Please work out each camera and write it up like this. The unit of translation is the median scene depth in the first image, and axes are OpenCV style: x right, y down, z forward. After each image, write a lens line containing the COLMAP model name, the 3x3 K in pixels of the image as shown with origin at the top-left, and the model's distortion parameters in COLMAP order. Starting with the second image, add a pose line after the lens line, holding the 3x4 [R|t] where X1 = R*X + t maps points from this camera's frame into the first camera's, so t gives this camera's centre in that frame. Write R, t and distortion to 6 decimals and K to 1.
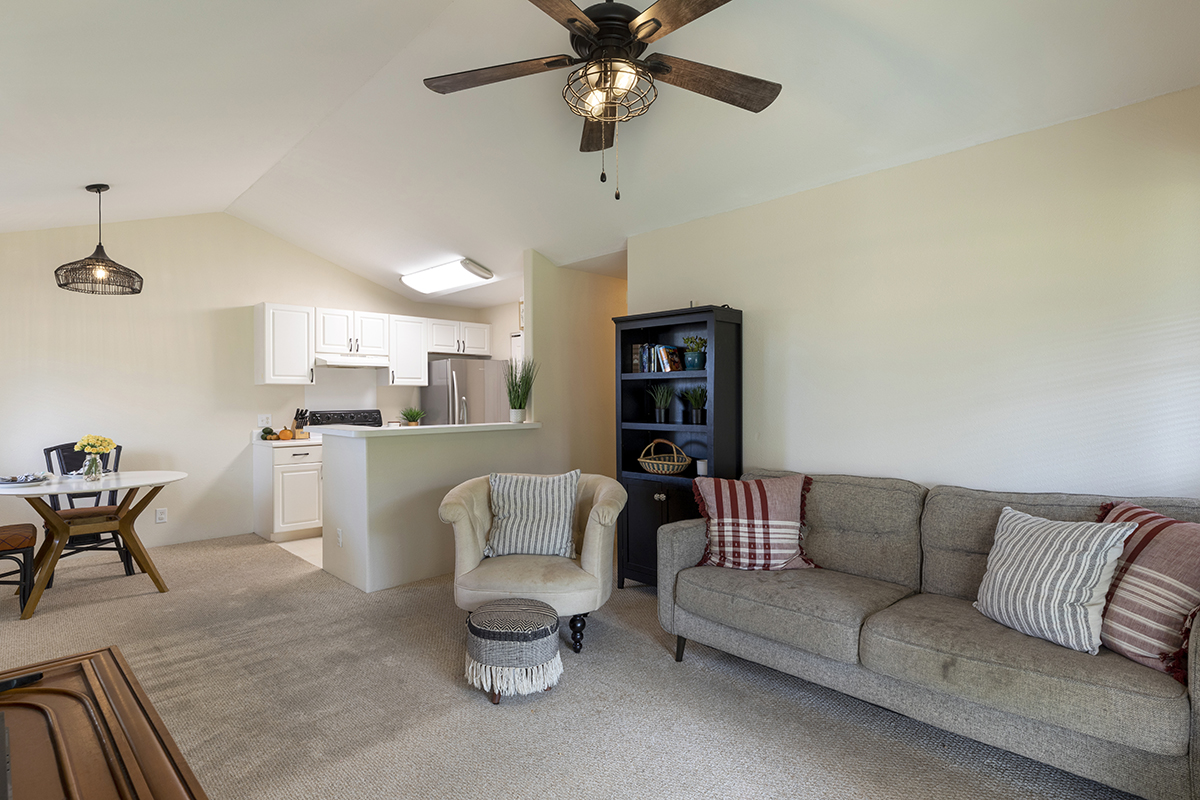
lens RADIAL K [[607.9, 0, 601.9], [0, 607.9, 399.6], [0, 0, 1]] dist [0.002767, -0.002538]
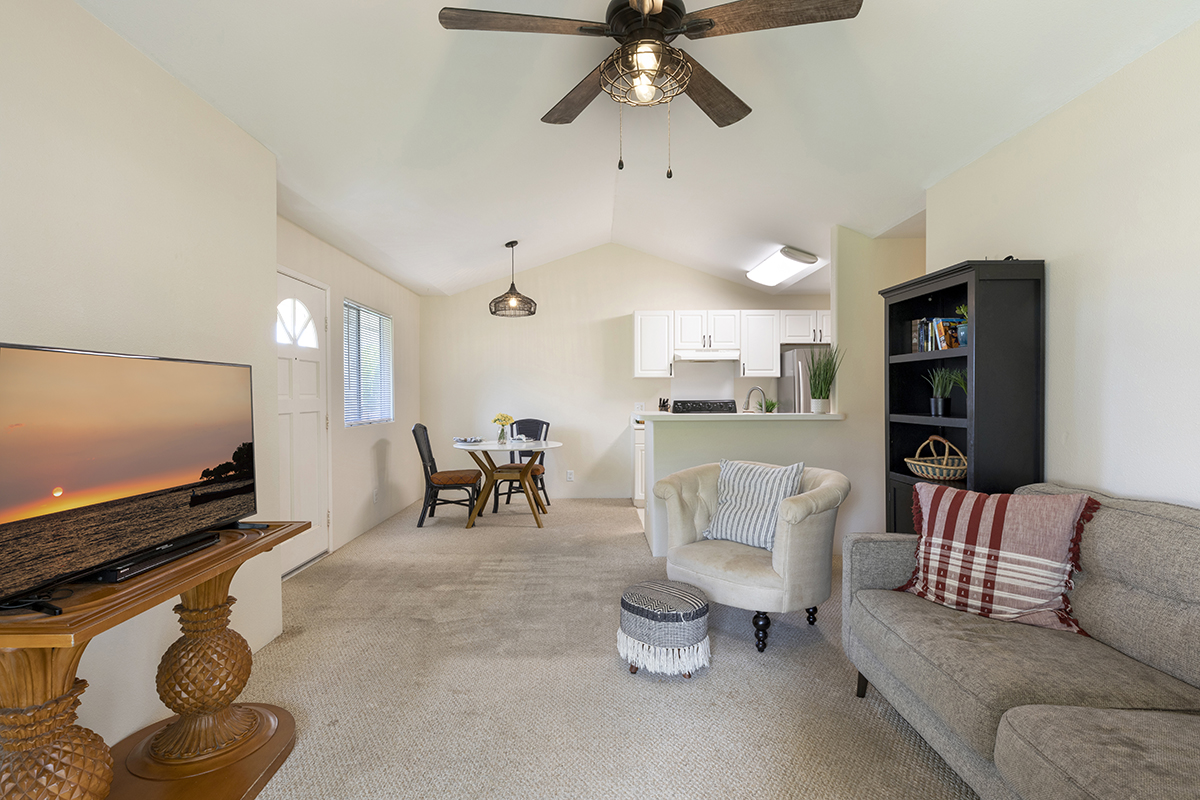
lens RADIAL K [[607.9, 0, 605.2], [0, 607.9, 403.9], [0, 0, 1]] dist [0.002767, -0.002538]
pose [[0.703933, 0.012297, -0.710160, 0.386716], [-0.002136, 0.999882, 0.015196, 0.012652], [0.710263, -0.009180, 0.703877, 0.136126]]
